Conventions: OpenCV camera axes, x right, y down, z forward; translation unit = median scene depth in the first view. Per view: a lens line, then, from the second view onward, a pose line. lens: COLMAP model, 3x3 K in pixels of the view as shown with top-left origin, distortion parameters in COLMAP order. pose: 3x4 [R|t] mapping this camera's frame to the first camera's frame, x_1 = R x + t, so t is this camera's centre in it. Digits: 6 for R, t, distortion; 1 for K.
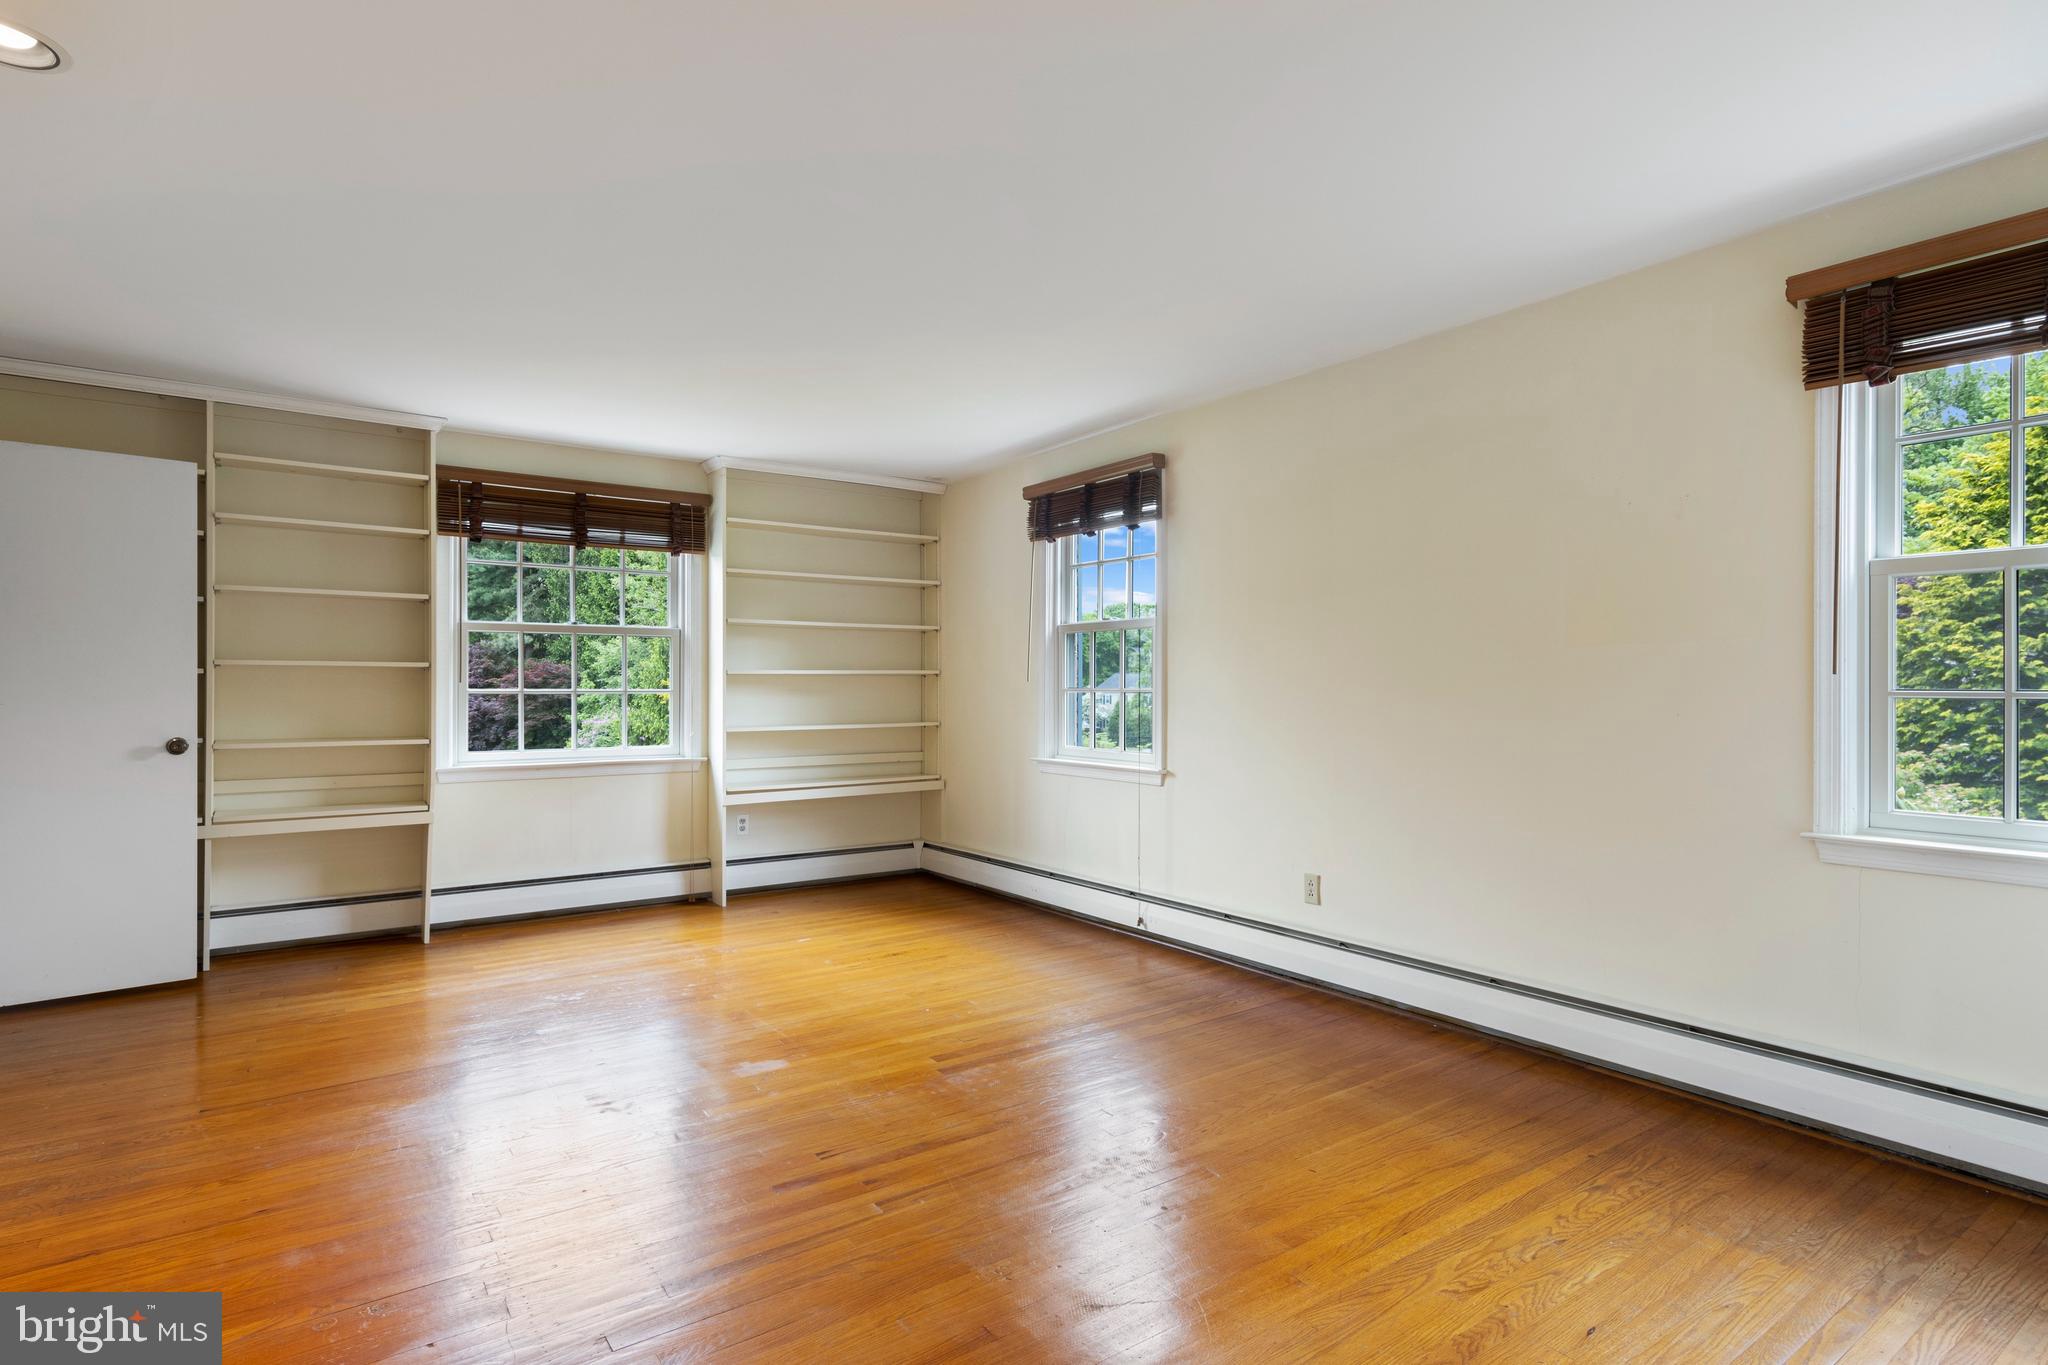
lens RADIAL K [[1056.3, 0, 1024.1], [0, 1056.3, 684.8], [0, 0, 1]] dist [0.012555, -0.000505]
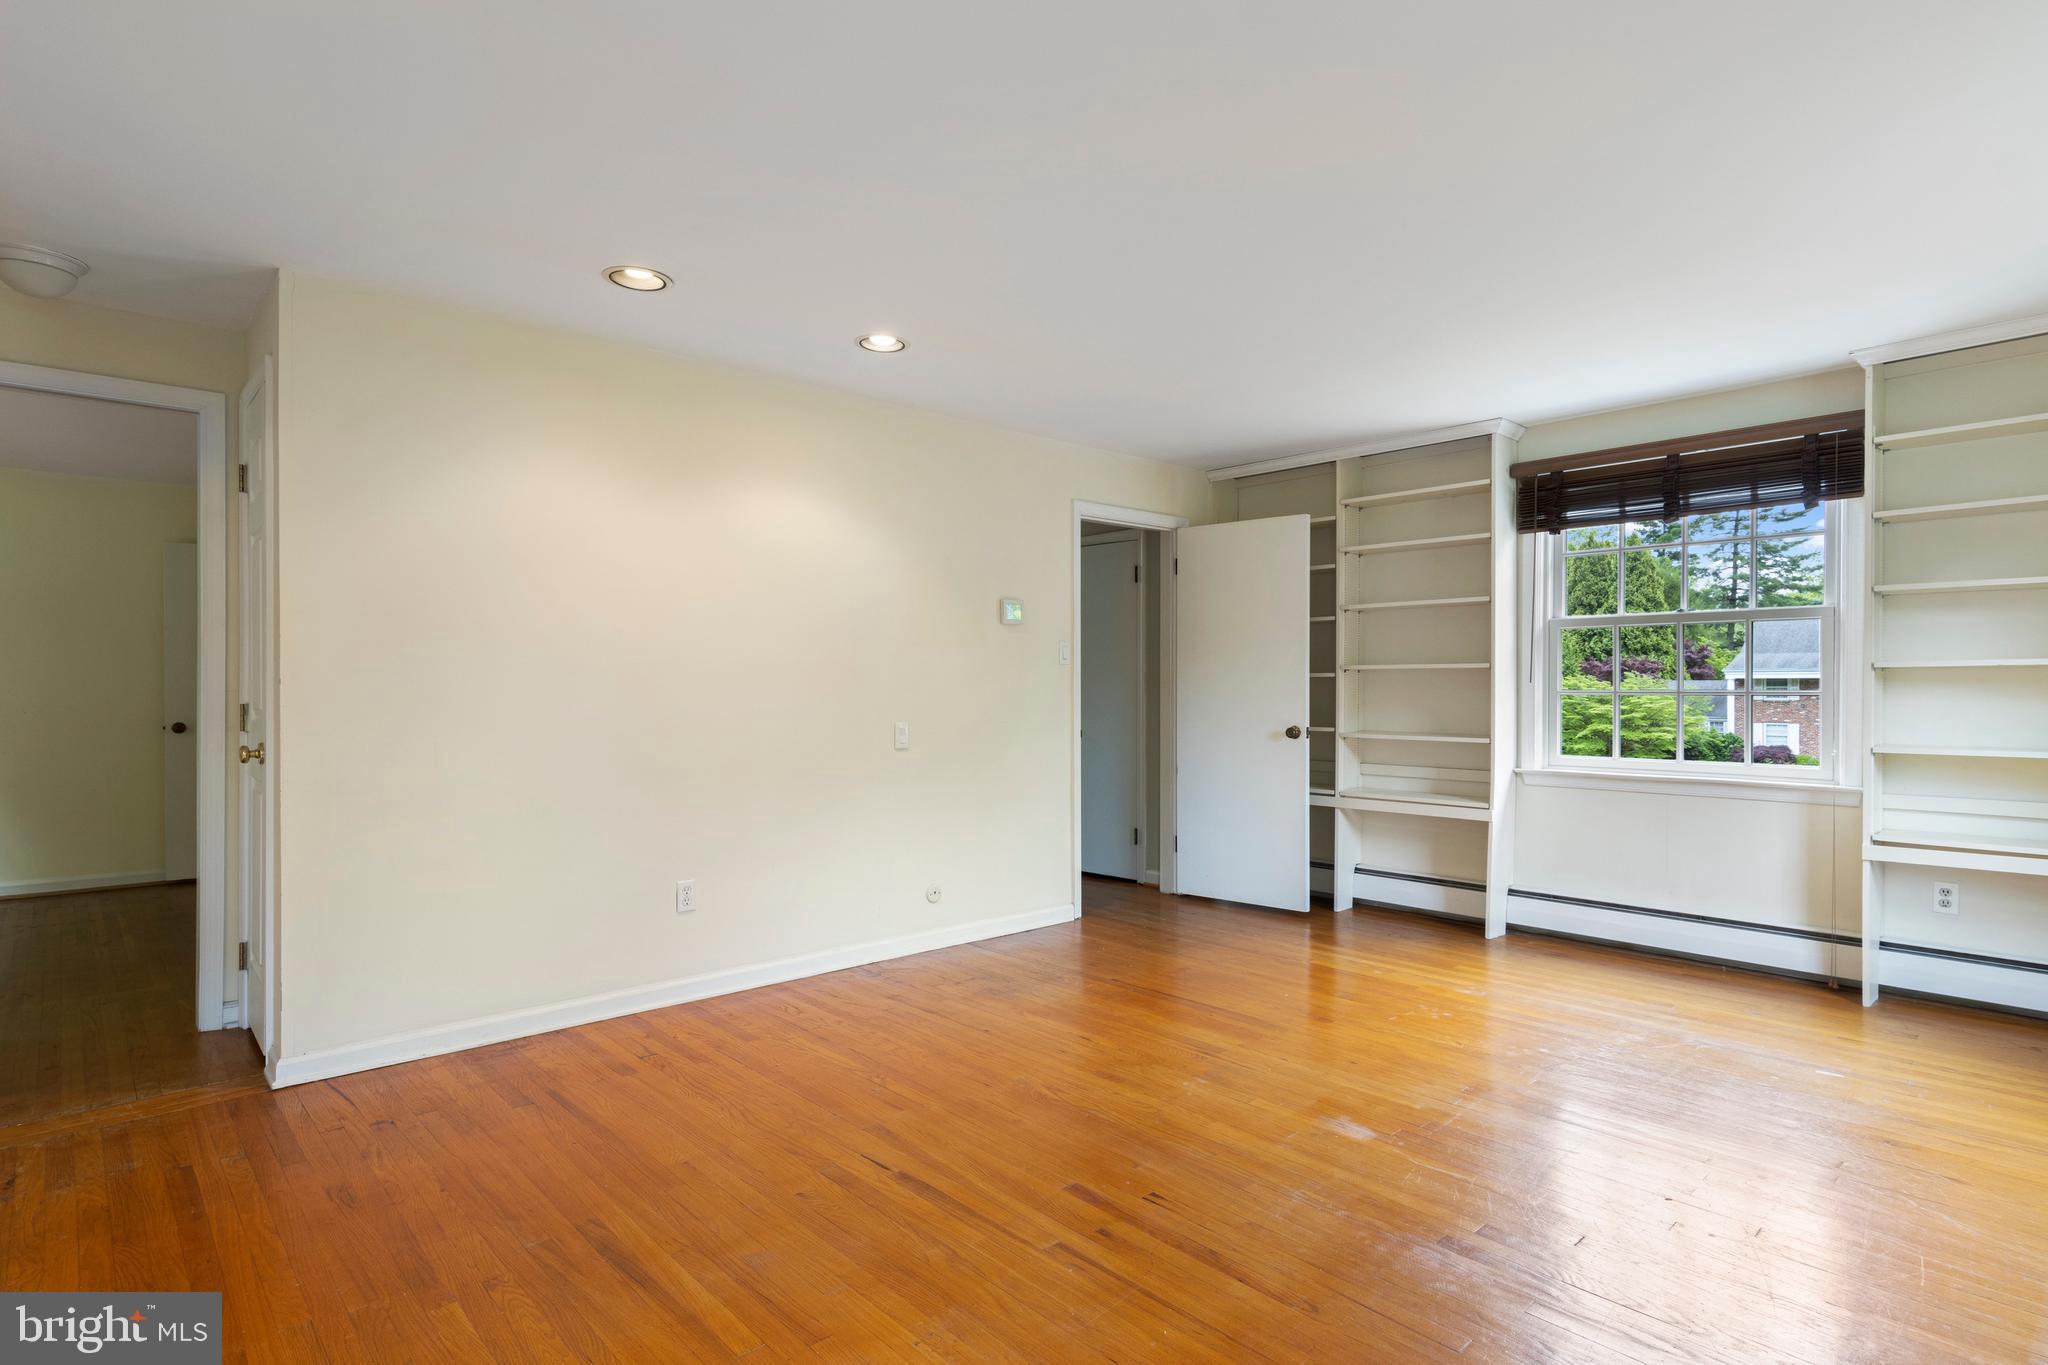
lens RADIAL K [[1056.3, 0, 1024.1], [0, 1056.3, 684.8], [0, 0, 1]] dist [0.012555, -0.000505]
pose [[0.108797, -0.005036, -0.994051, 0.397515], [0.002793, 0.999985, -0.004760, 0.003478], [0.994060, -0.002258, 0.108809, 0.444591]]
